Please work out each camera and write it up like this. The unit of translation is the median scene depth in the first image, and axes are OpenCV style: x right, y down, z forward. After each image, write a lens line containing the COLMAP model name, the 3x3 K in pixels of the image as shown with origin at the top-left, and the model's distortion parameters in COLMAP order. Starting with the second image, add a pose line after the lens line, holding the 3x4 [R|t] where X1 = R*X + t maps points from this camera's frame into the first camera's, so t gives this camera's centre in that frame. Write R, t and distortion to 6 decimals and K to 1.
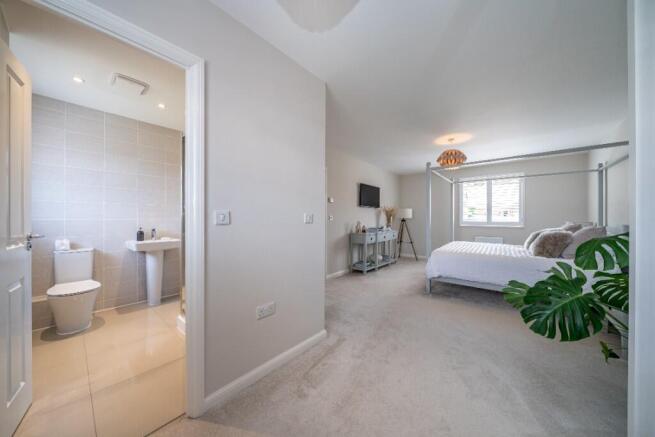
lens RADIAL K [[223.9, 0, 323.9], [0, 223.9, 216.1], [0, 0, 1]] dist [-0.000327, -0.000033]
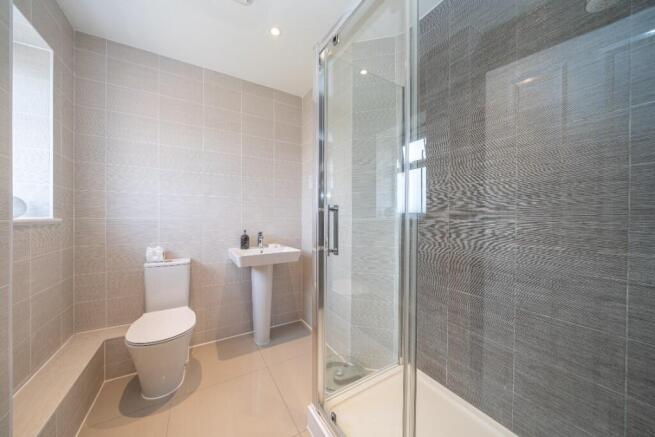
lens RADIAL K [[223.9, 0, 323.9], [0, 223.9, 216.1], [0, 0, 1]] dist [-0.000327, -0.000033]
pose [[0.945447, 0.006244, -0.325715, -0.387649], [-0.003168, 0.999945, 0.009973, -0.000151], [0.325760, -0.008397, 0.945415, 0.453124]]
